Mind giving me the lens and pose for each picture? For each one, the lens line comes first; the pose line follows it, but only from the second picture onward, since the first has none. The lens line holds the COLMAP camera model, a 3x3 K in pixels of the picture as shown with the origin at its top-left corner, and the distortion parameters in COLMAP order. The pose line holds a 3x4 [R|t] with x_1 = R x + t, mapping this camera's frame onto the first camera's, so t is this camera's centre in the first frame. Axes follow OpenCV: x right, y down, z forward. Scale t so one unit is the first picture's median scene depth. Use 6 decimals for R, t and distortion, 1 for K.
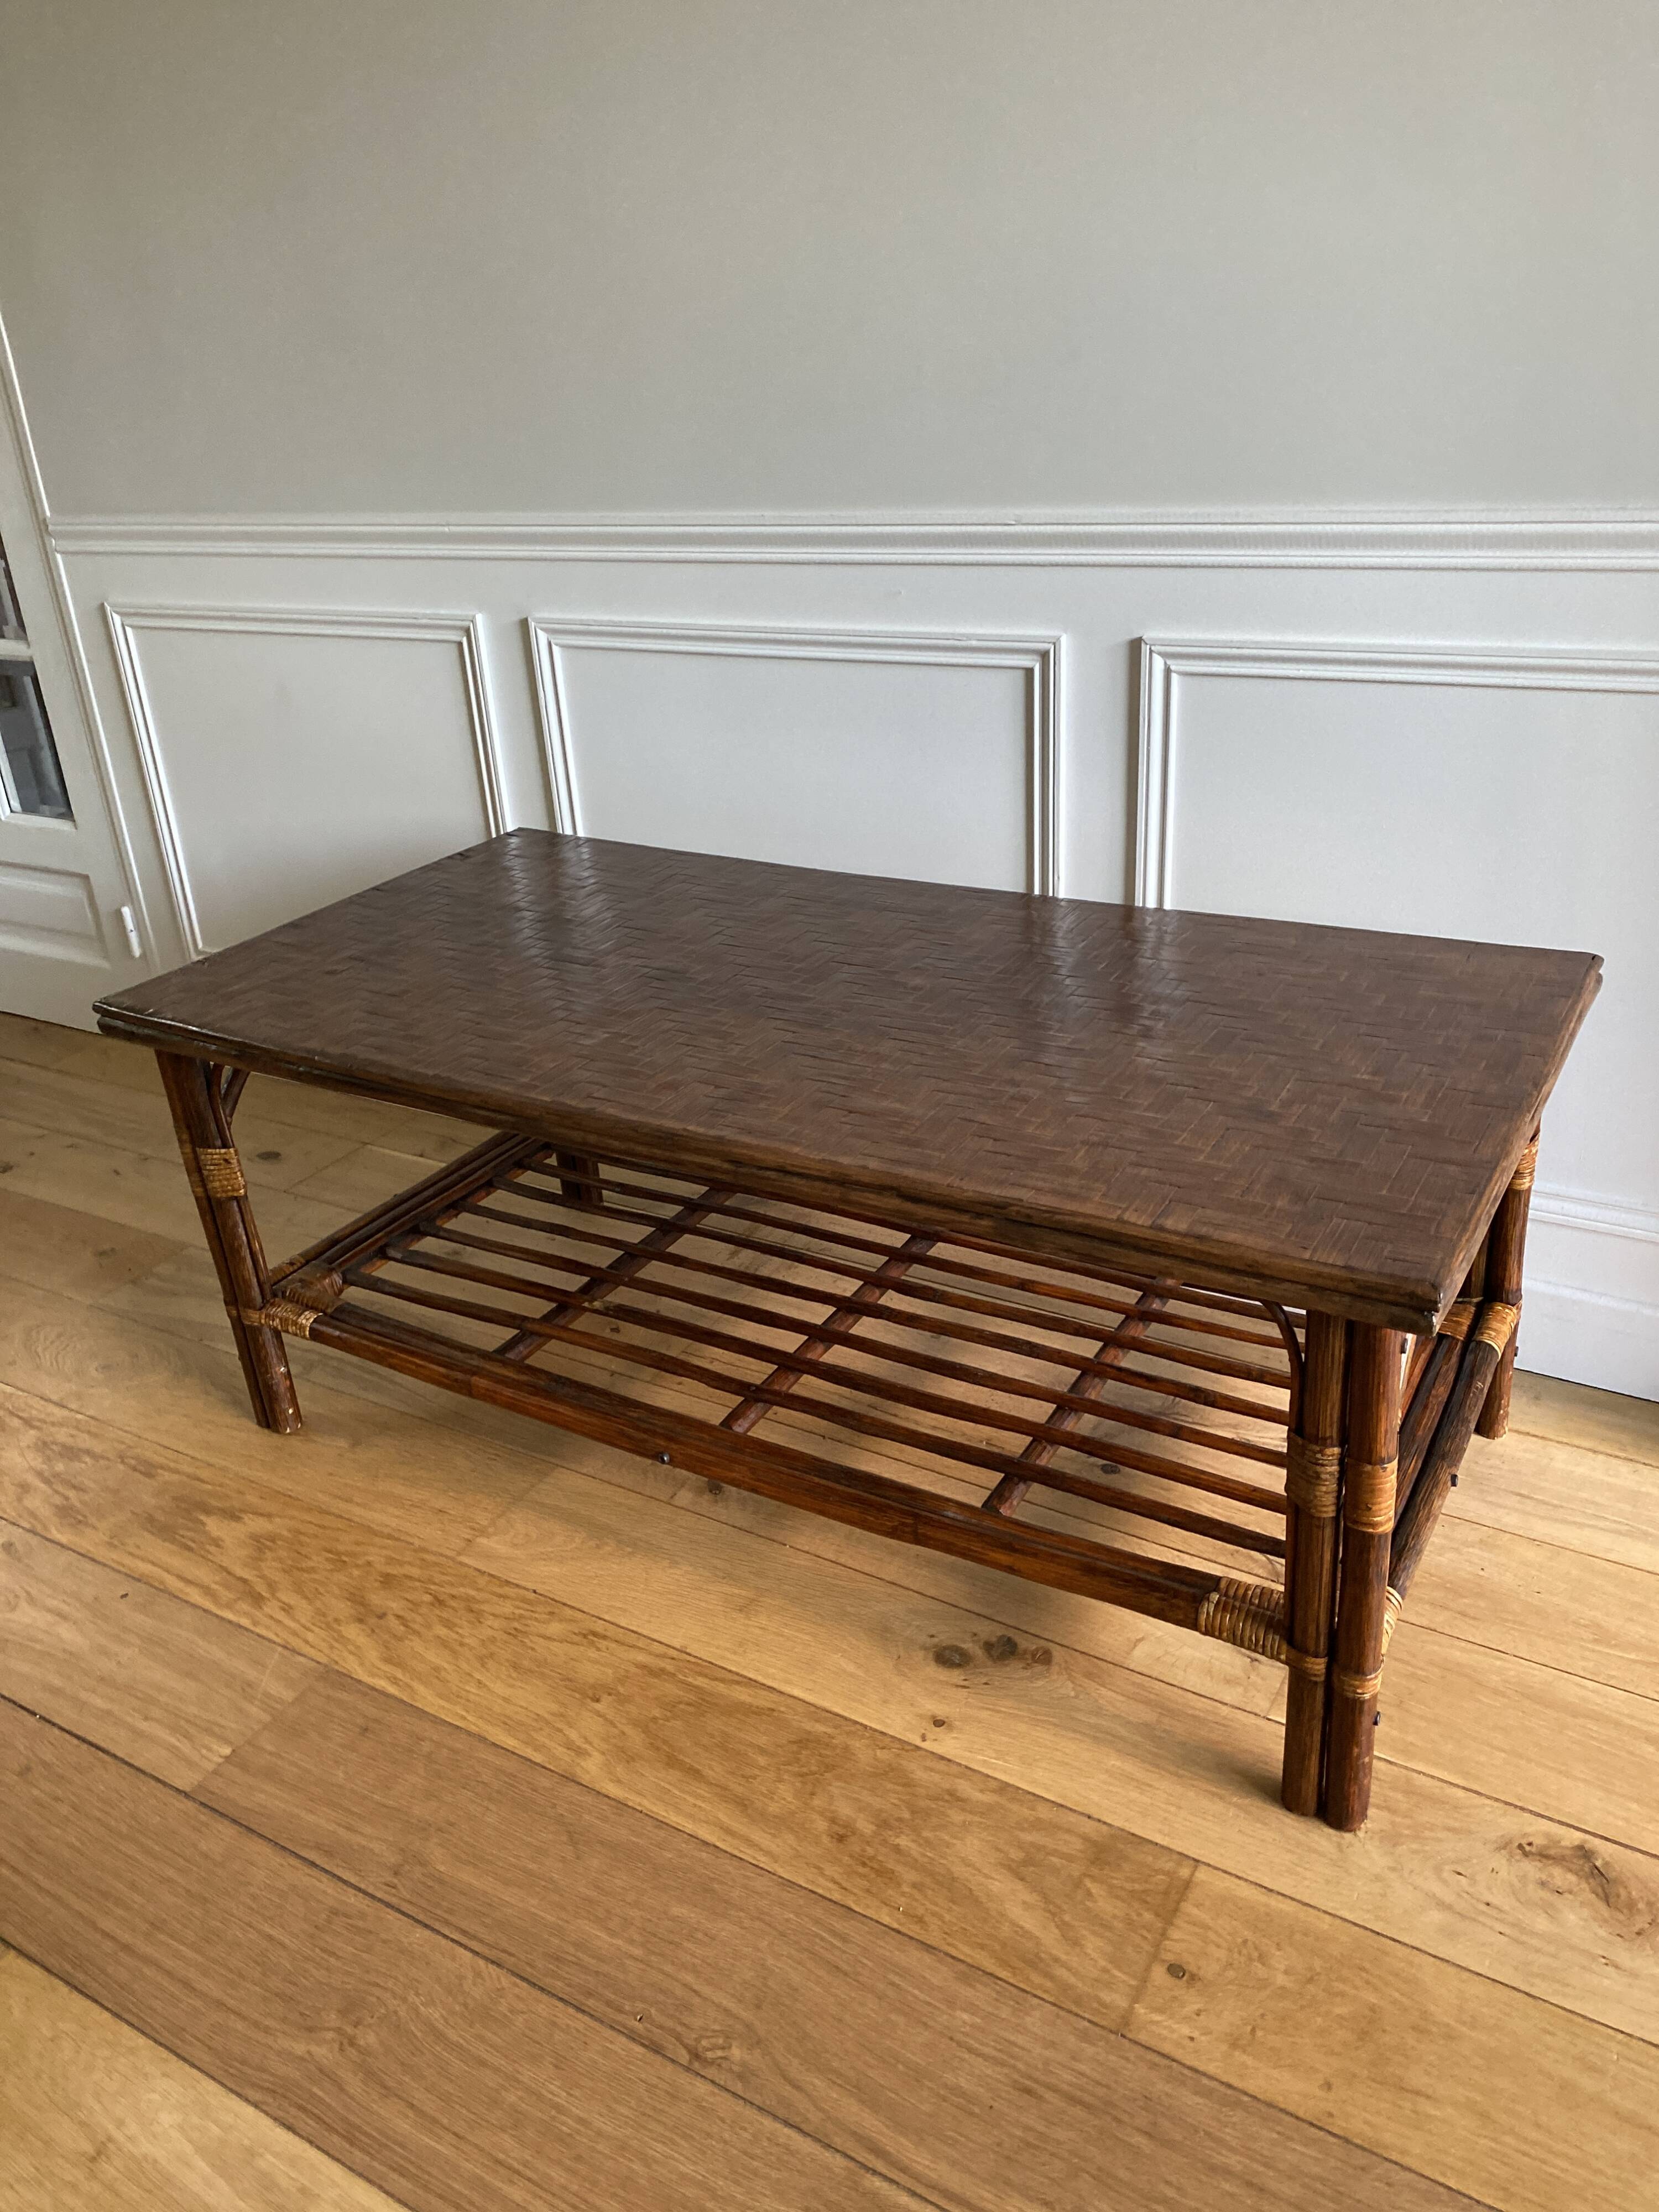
lens RADIAL K [[1686.9, 0, 831.1], [0, 1686.9, 1120.8], [0, 0, 1]] dist [0.022883, -0.018001]
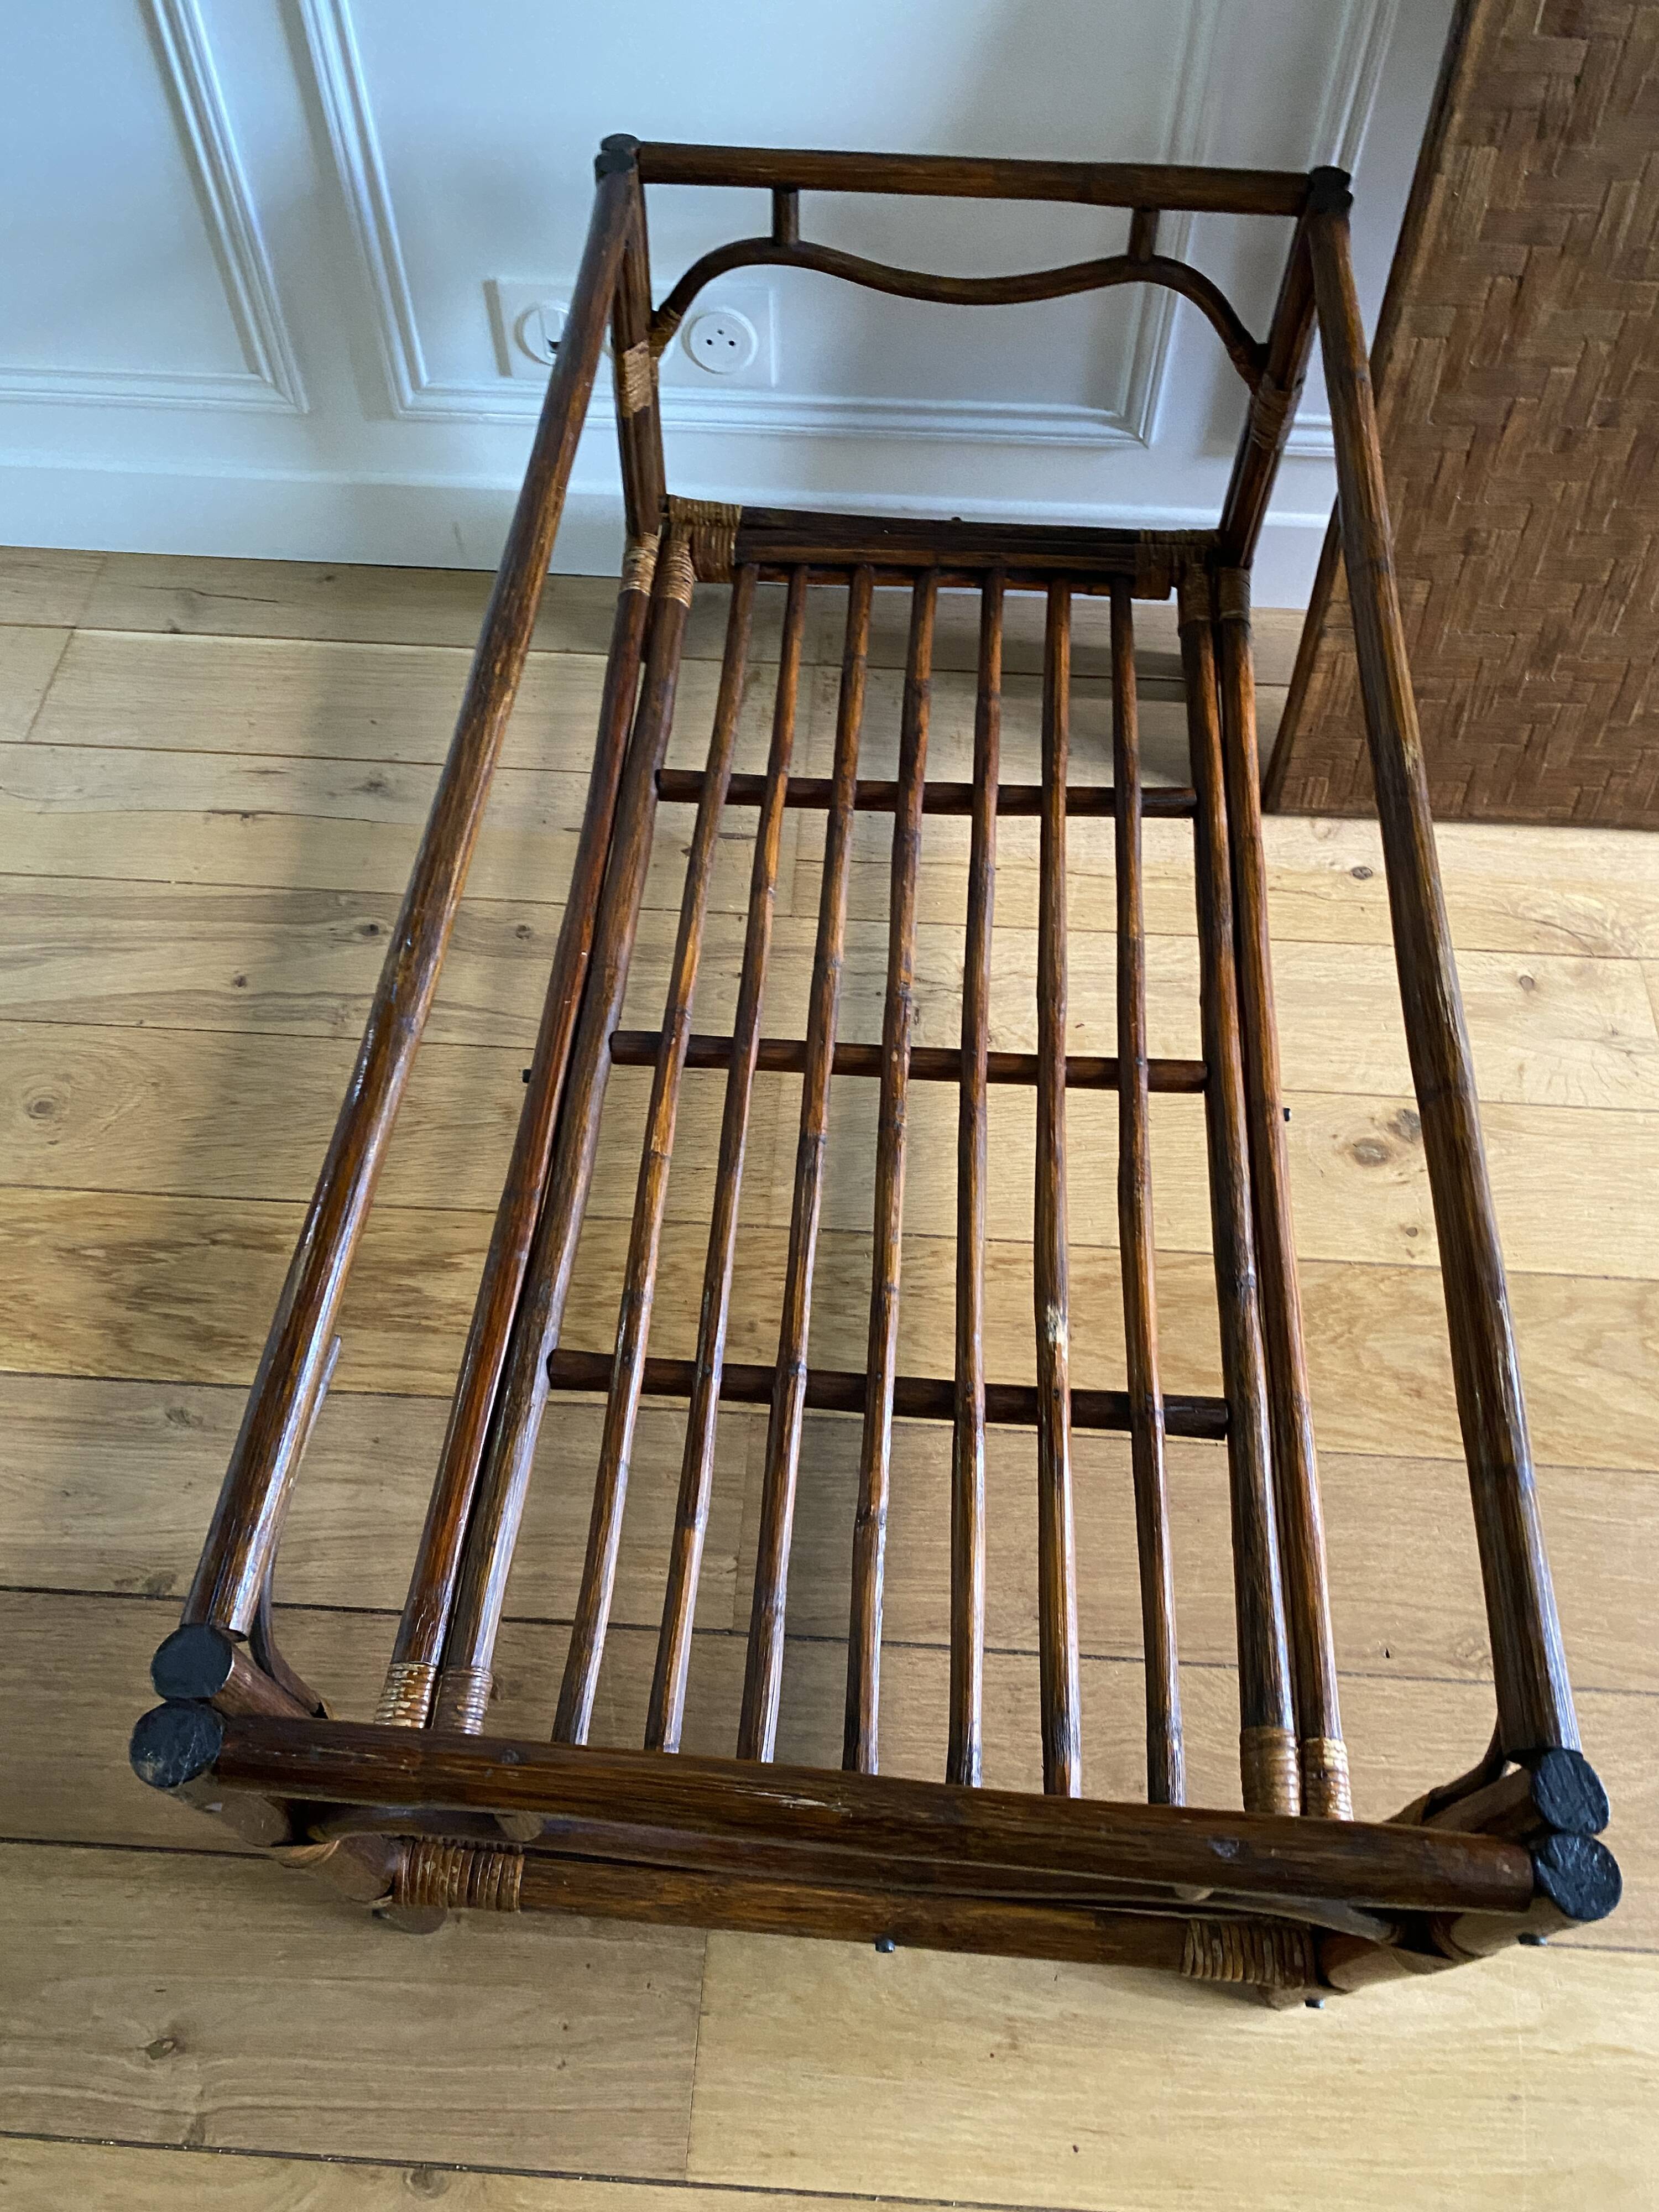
lens RADIAL K [[1686.9, 0, 815.3], [0, 1686.9, 1113.9], [0, 0, 1]] dist [0.022883, -0.018001]
pose [[0.886769, -0.347892, 0.304322, -0.499766], [0.143173, 0.832763, 0.534796, -0.257554], [-0.439480, -0.430669, 0.788278, 0.420228]]
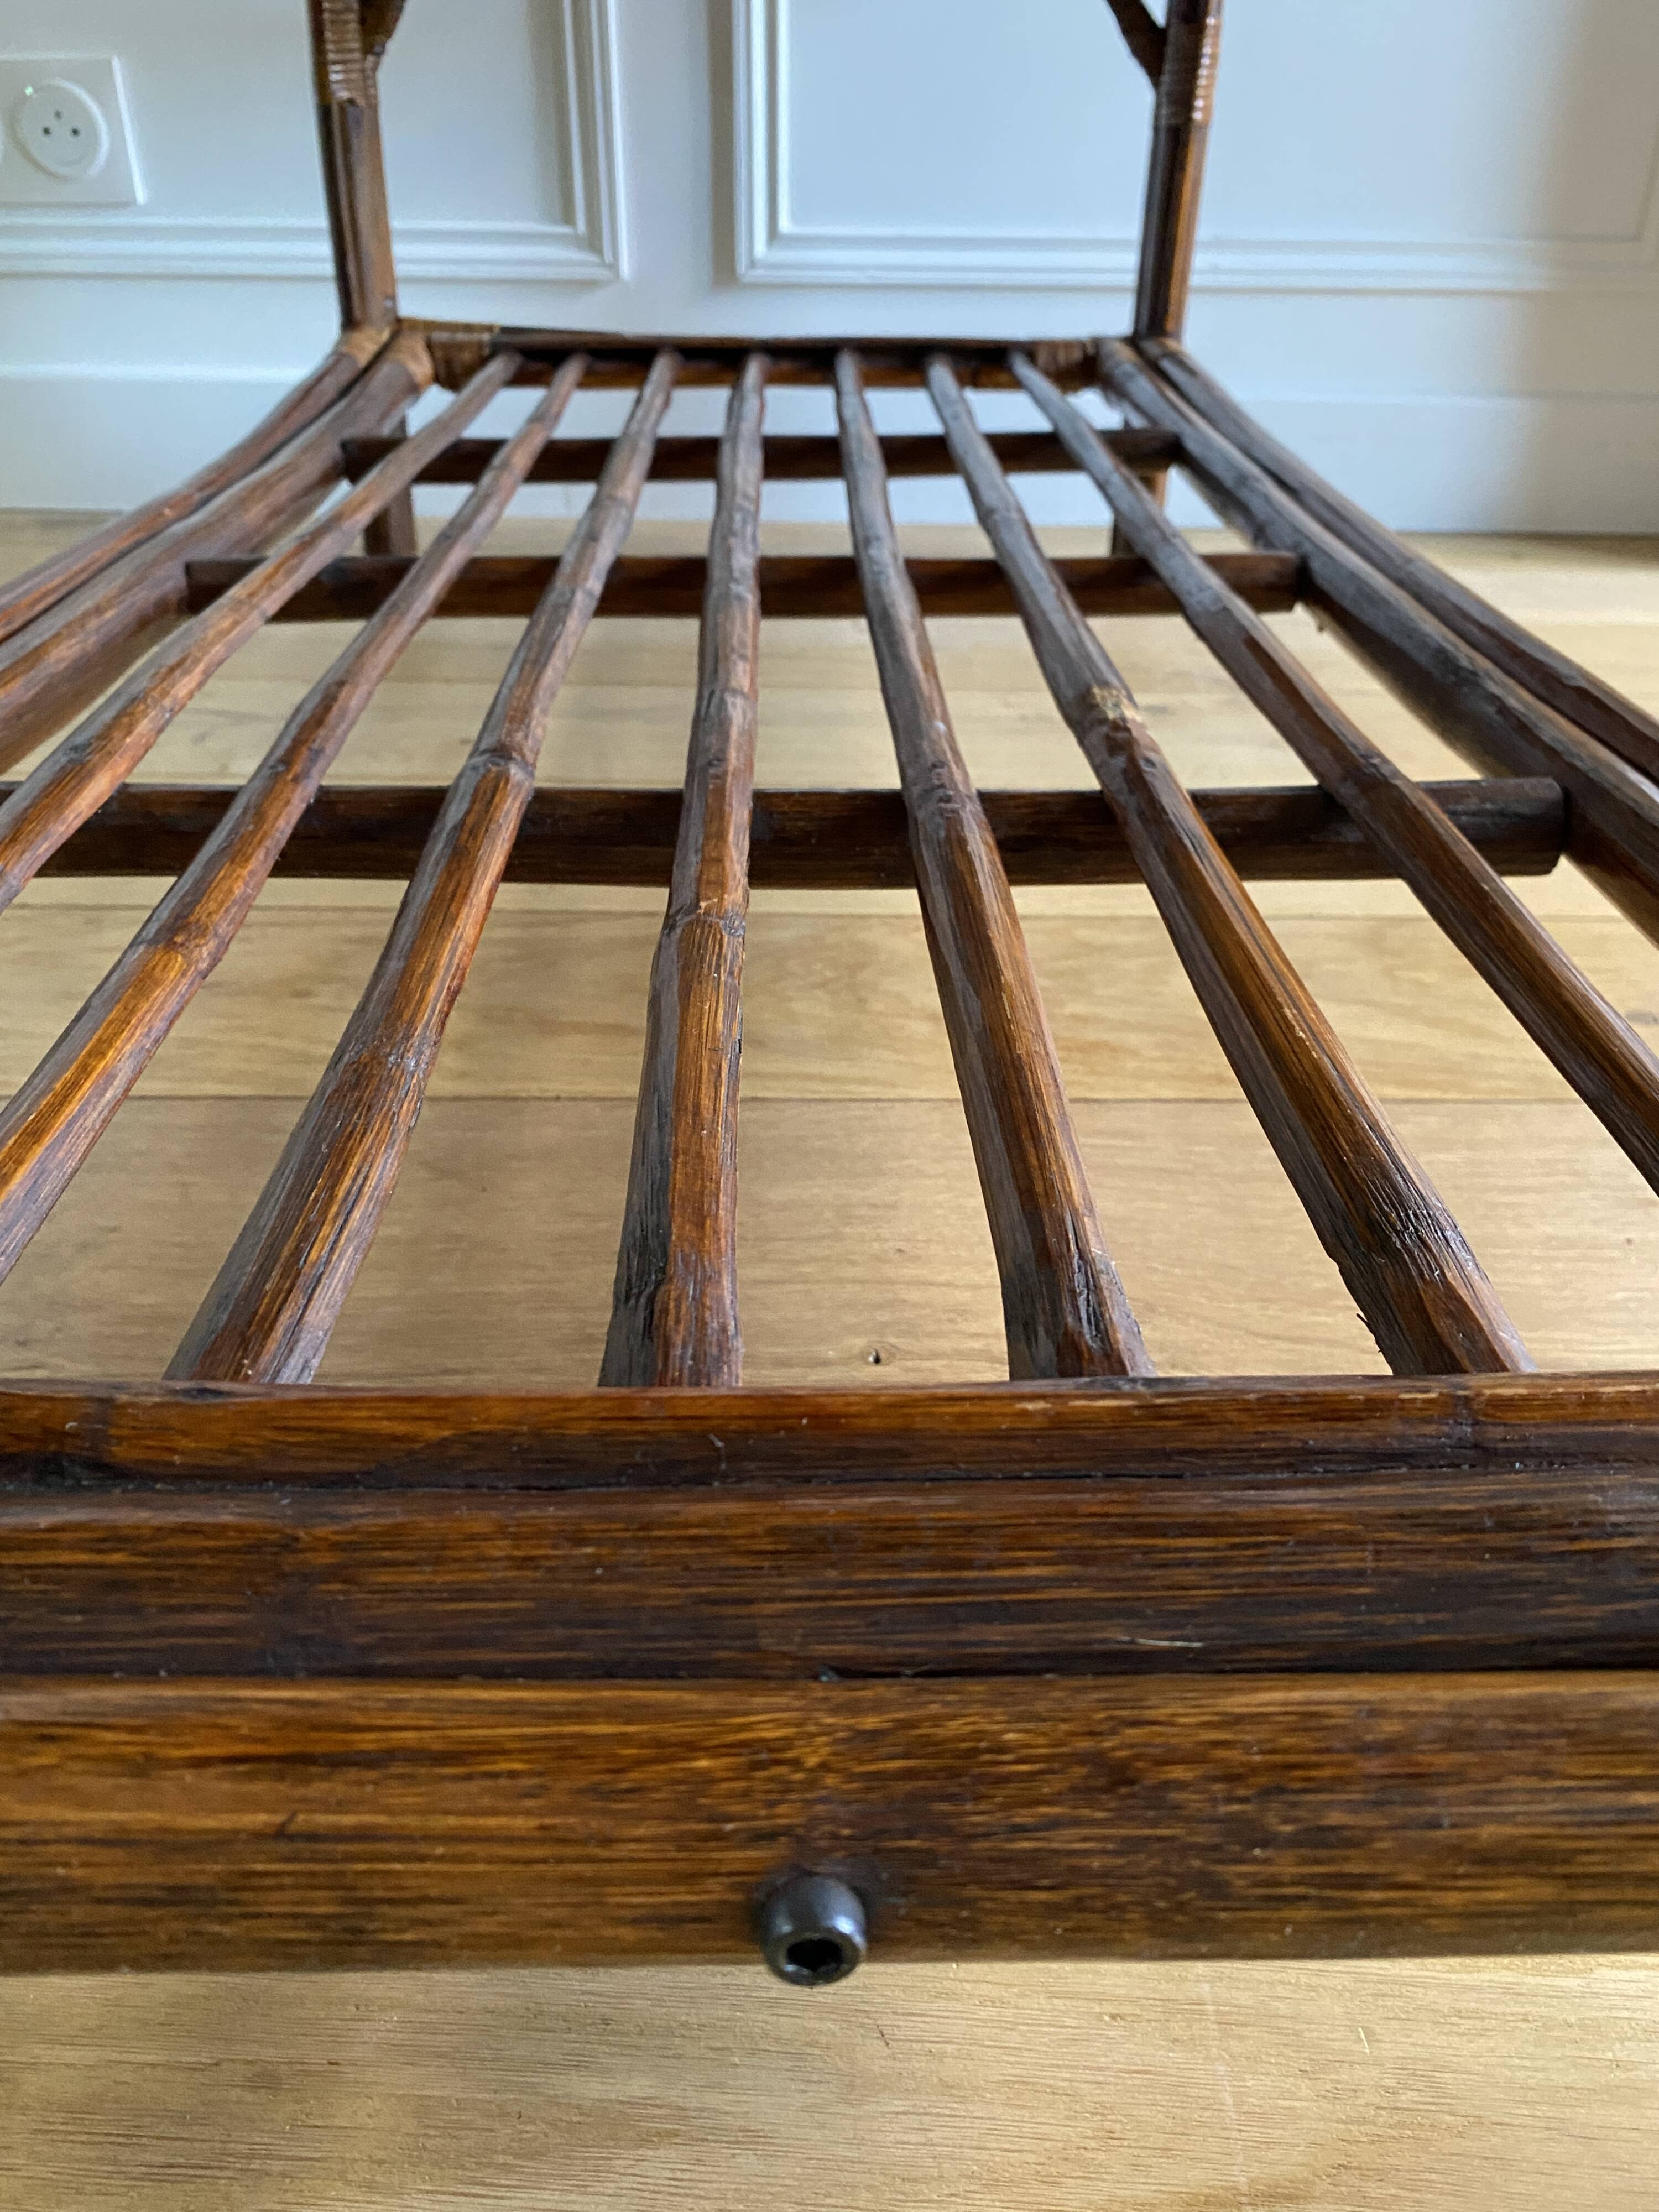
lens RADIAL K [[1686.9, 0, 814.7], [0, 1686.9, 1126.6], [0, 0, 1]] dist [0.022883, -0.018001]
pose [[0.847722, -0.215066, 0.484886, -0.259560], [0.172518, 0.976206, 0.131375, 0.348762], [-0.501603, -0.027718, 0.864654, 0.547158]]
